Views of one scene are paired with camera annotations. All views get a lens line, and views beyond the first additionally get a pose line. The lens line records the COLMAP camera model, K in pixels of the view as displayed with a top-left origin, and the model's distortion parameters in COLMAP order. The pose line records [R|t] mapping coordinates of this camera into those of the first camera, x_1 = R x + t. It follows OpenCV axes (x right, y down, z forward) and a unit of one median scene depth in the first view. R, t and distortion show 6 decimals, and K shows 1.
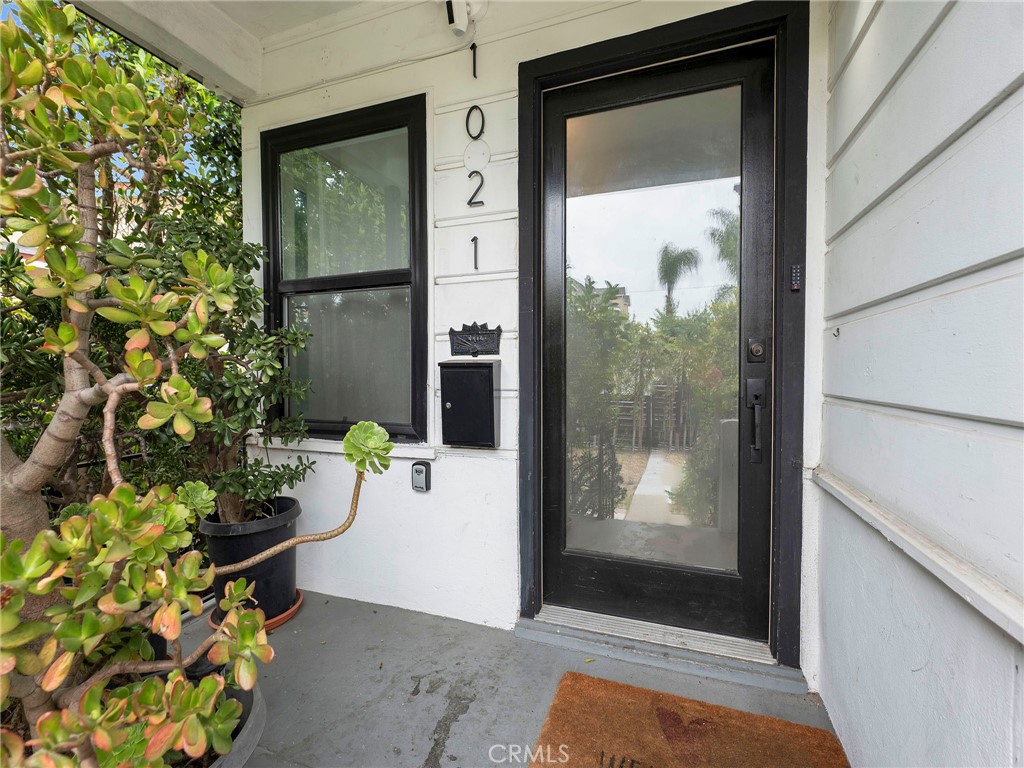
lens RADIAL K [[458.0, 0, 515.7], [0, 458.0, 382.7], [0, 0, 1]] dist [0.000633, 0.000007]
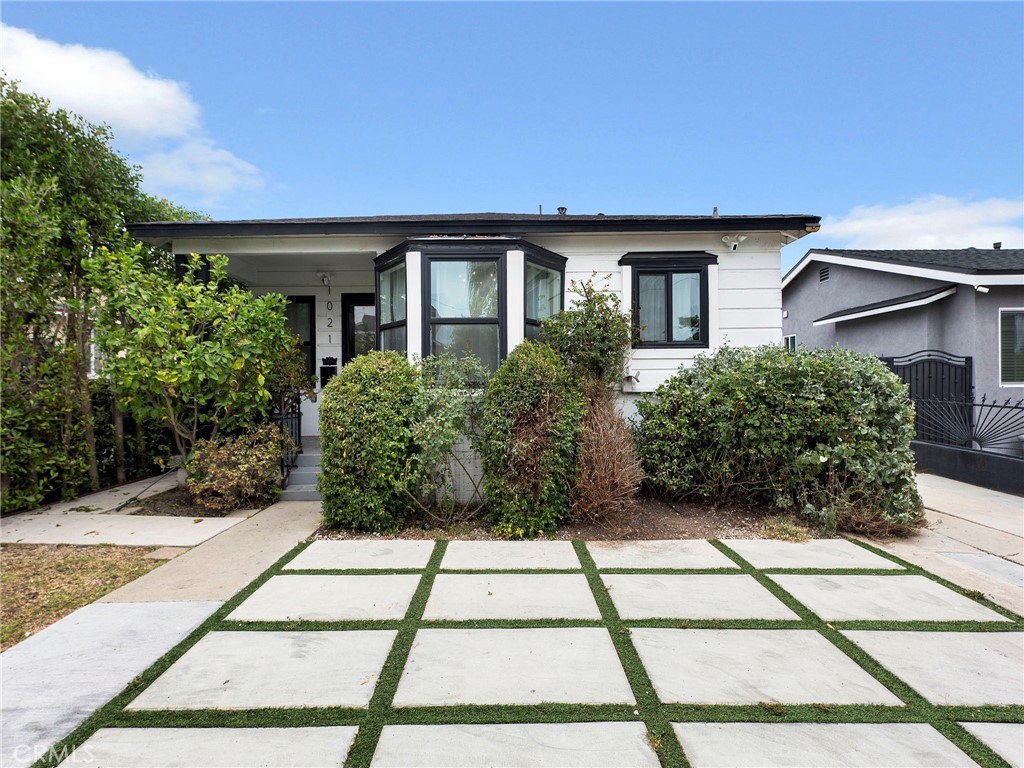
lens RADIAL K [[458.0, 0, 515.7], [0, 458.0, 382.7], [0, 0, 1]] dist [0.000633, 0.000007]
pose [[0.935696, -0.010294, 0.352658, 0.016550], [0.018190, 0.999652, -0.019082, 0.191558], [-0.352339, 0.024270, 0.935558, -3.173988]]
